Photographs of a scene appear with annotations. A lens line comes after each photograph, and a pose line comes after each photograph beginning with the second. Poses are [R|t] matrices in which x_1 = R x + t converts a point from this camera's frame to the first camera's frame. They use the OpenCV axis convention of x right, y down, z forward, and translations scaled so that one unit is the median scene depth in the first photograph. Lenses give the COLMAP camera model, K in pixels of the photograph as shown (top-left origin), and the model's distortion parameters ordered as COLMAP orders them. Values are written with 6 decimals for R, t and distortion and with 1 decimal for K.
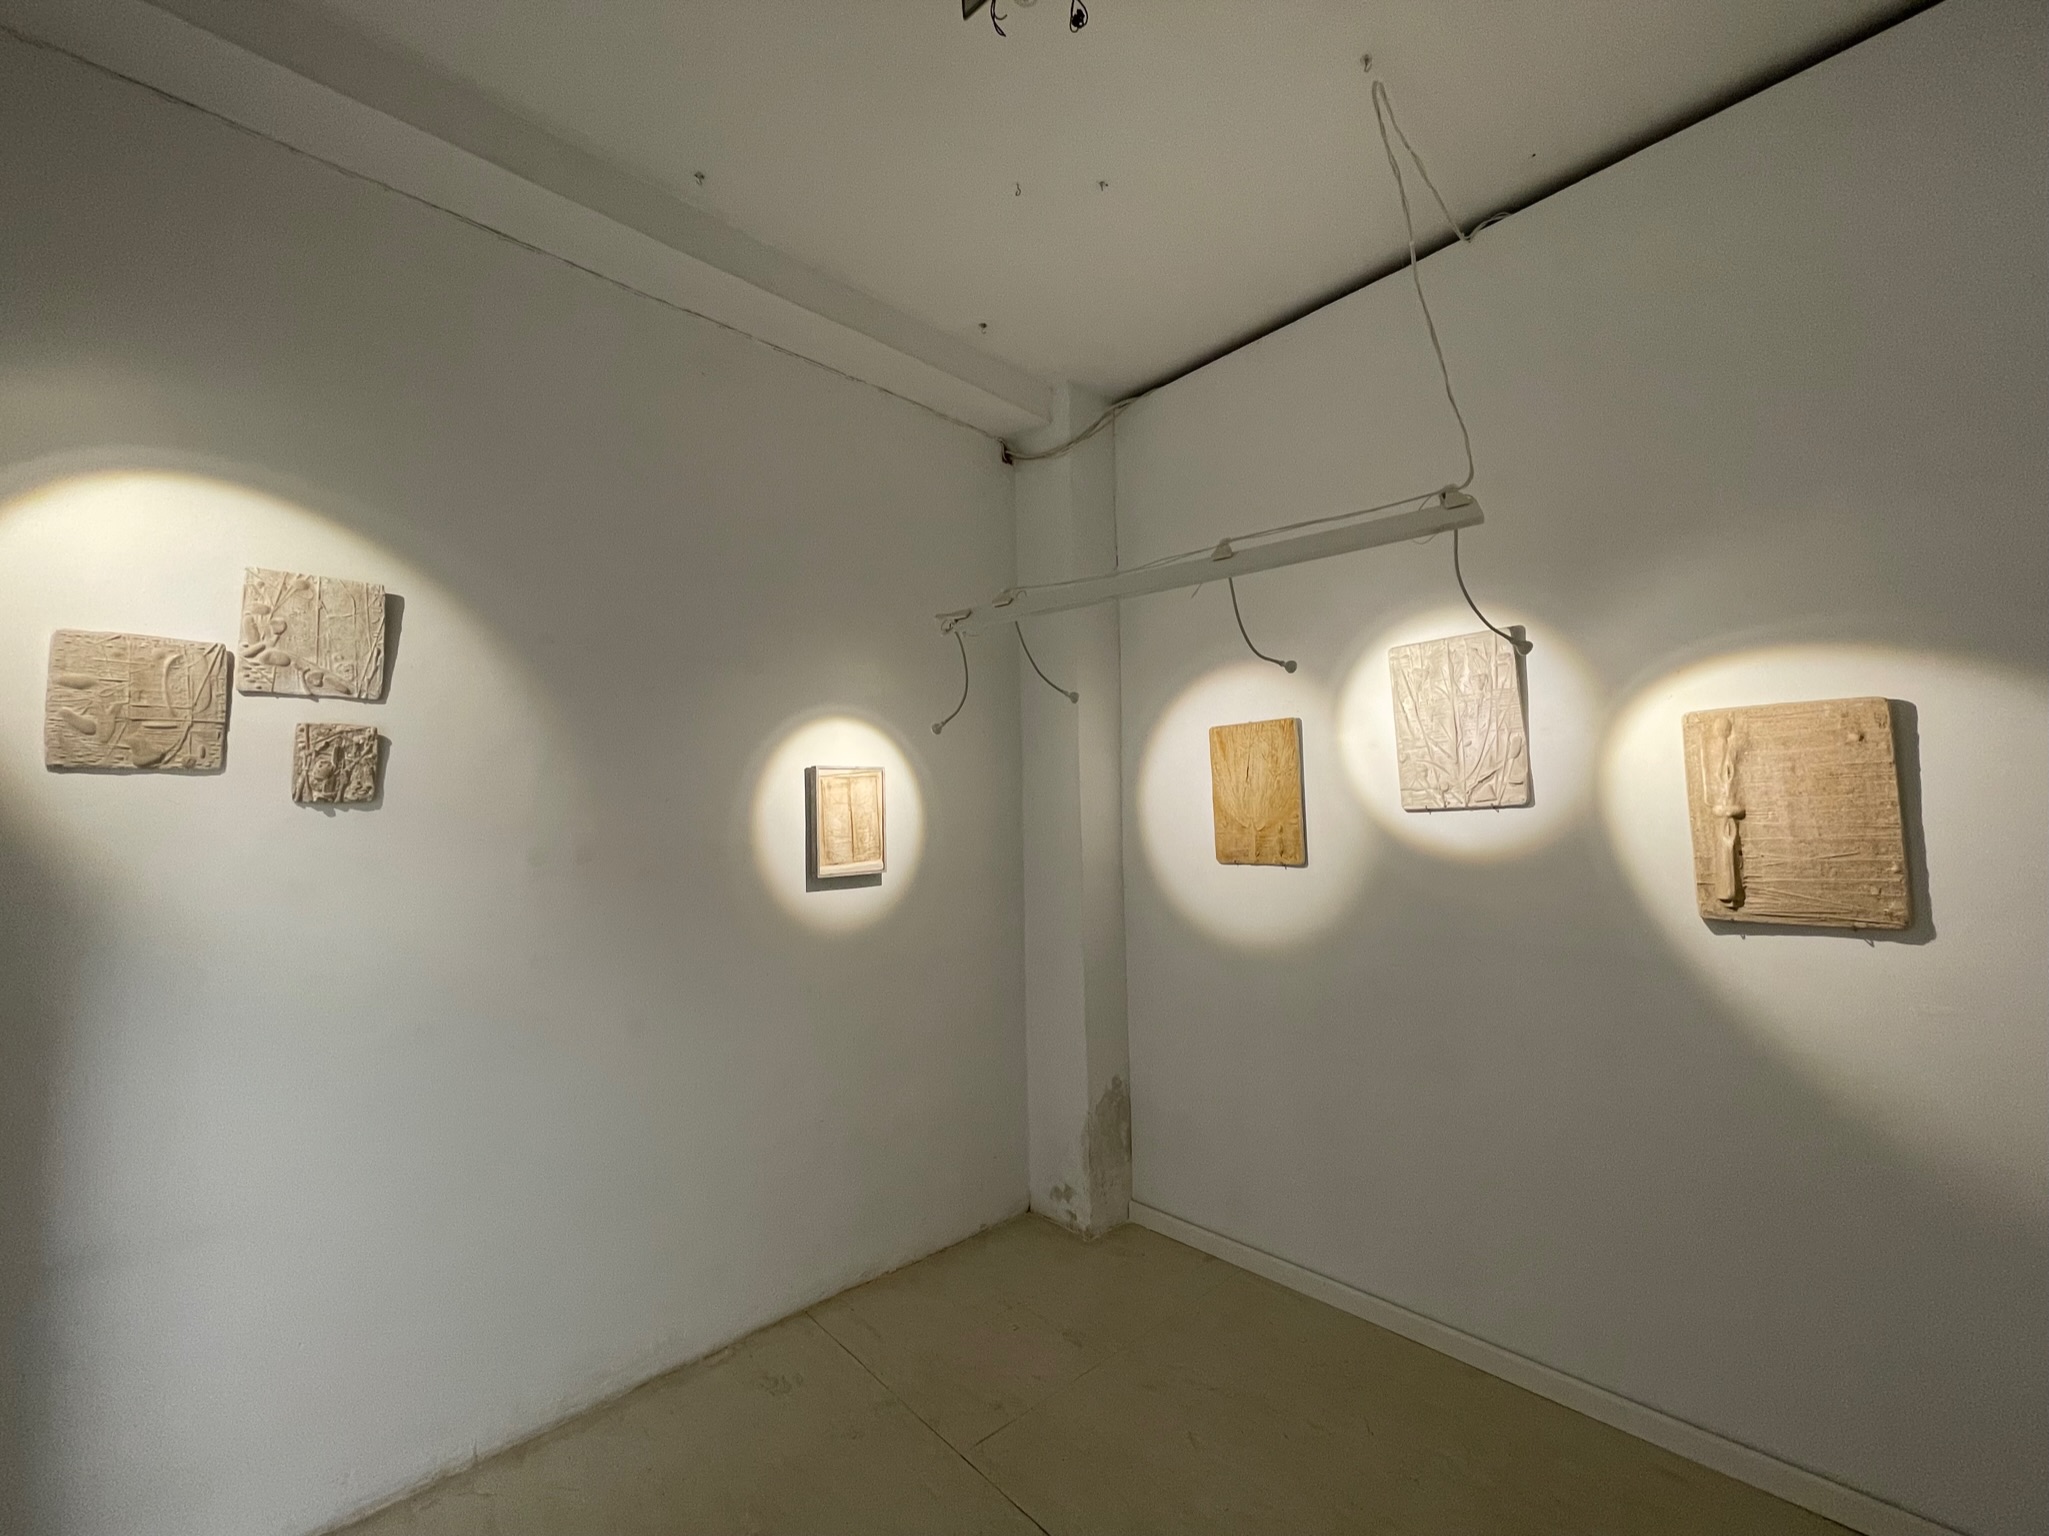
lens RADIAL K [[825.4, 0, 1025.3], [0, 825.4, 767.9], [0, 0, 1]] dist [0.004434, 0.000132]
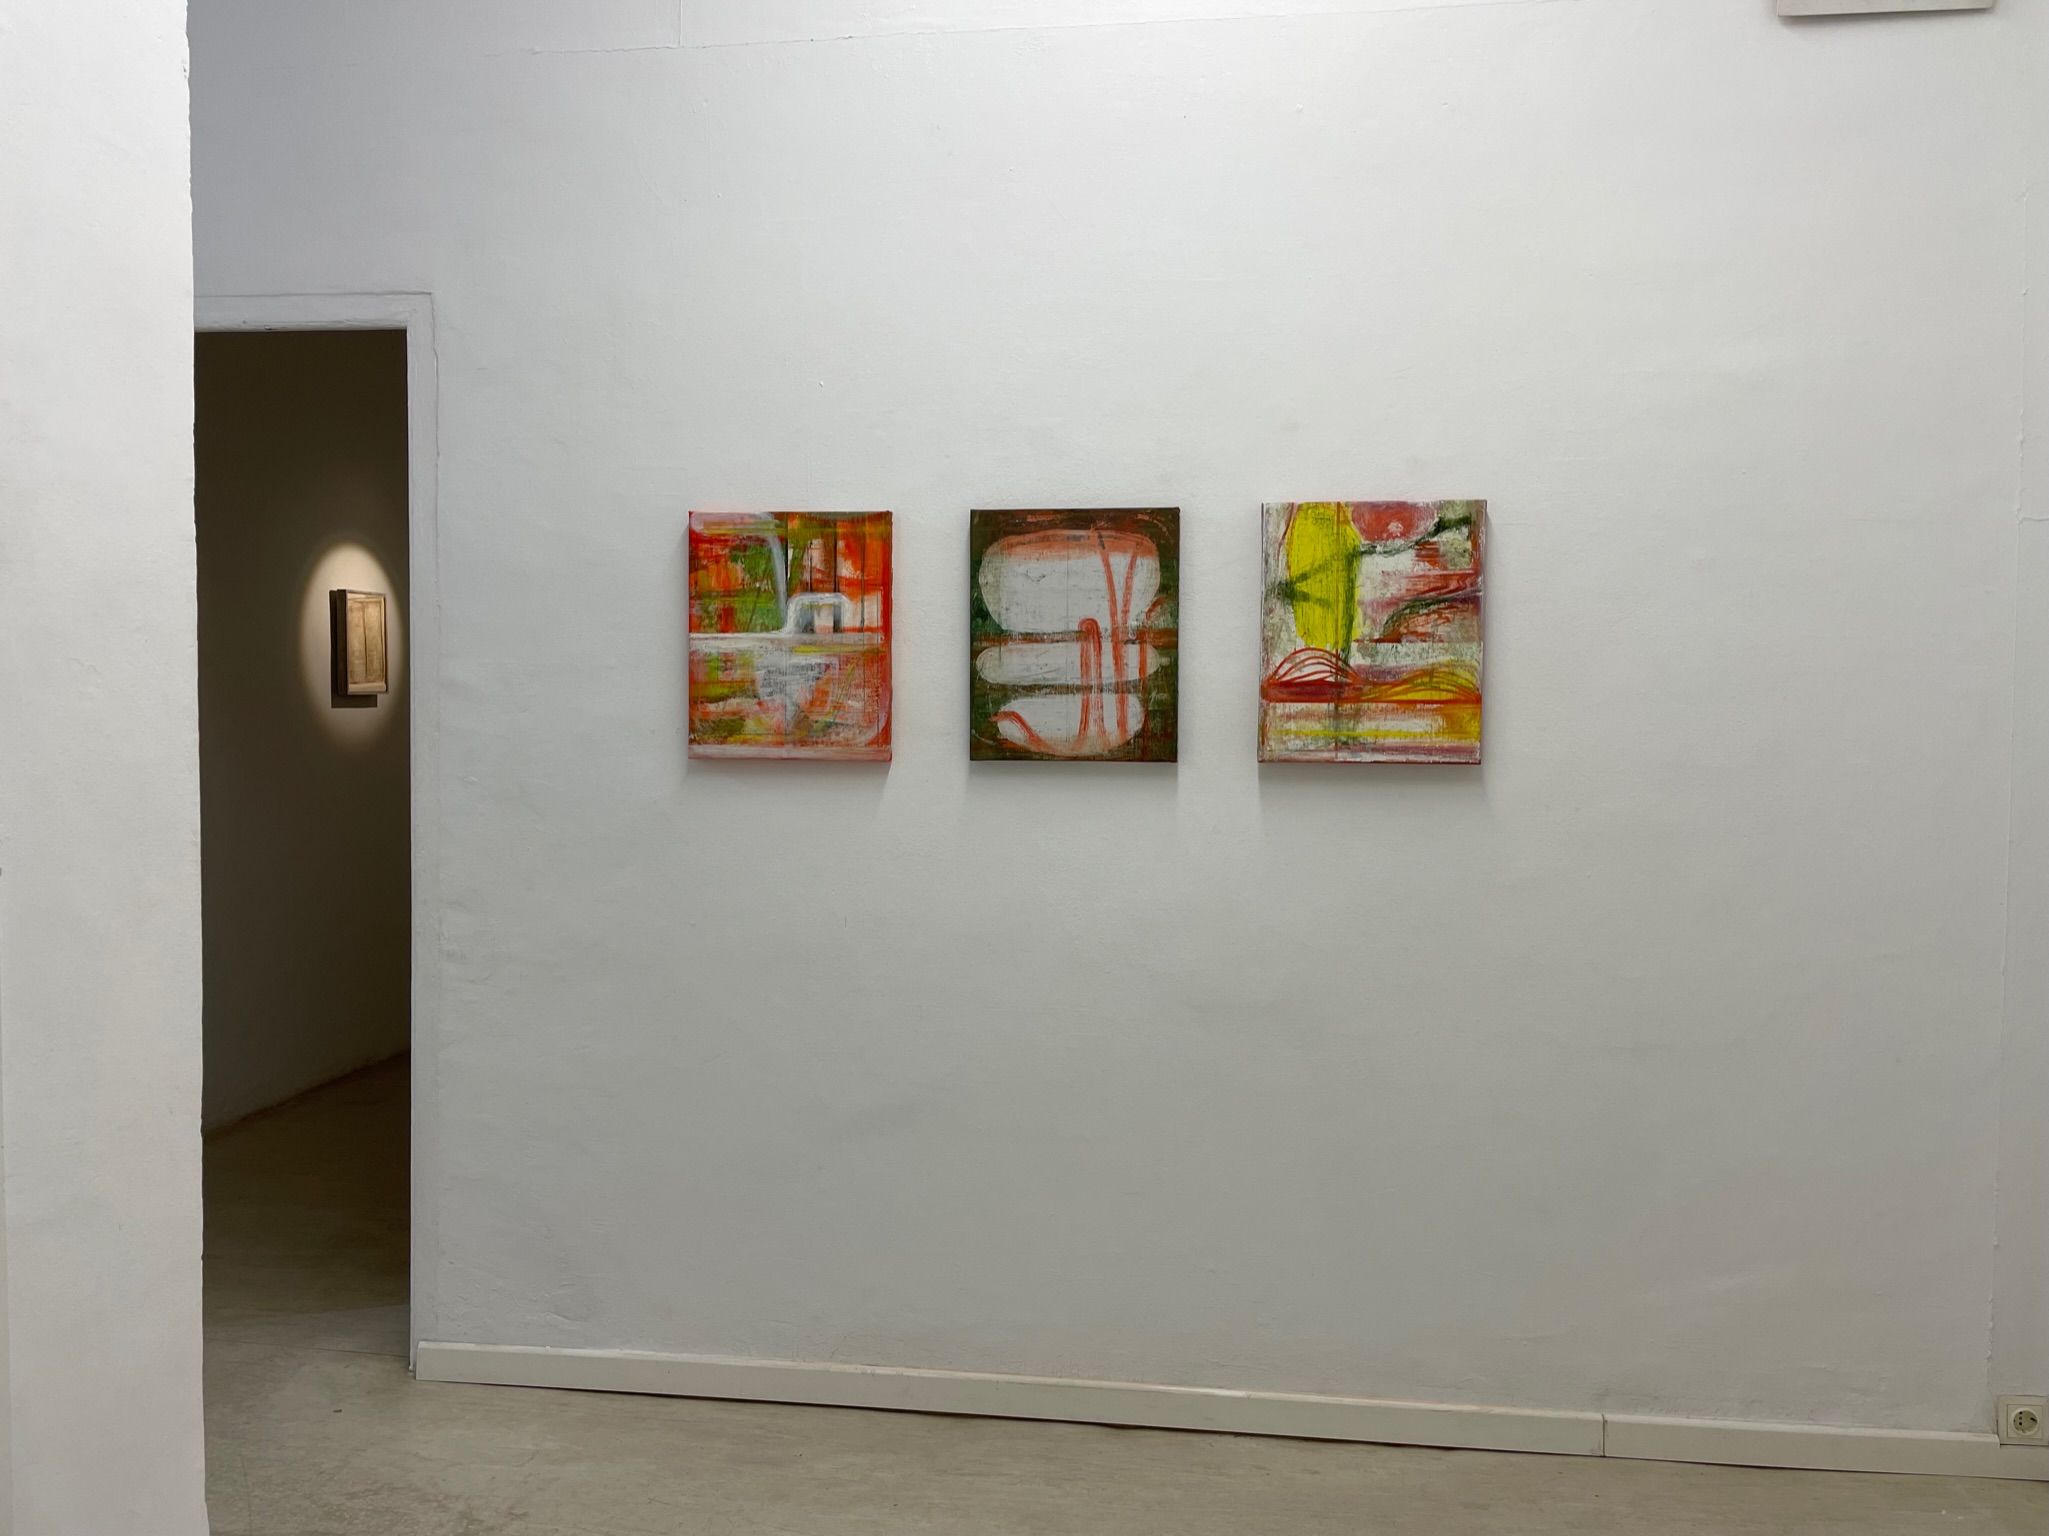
lens RADIAL K [[1853.6, 0, 1014.2], [0, 1853.6, 756.9], [0, 0, 1]] dist [0.074788, -0.088755]
pose [[0.784452, 0.009413, 0.620118, -1.047237], [-0.063731, 0.995815, 0.065503, -0.000309], [-0.616906, -0.090905, 0.781769, -1.401945]]
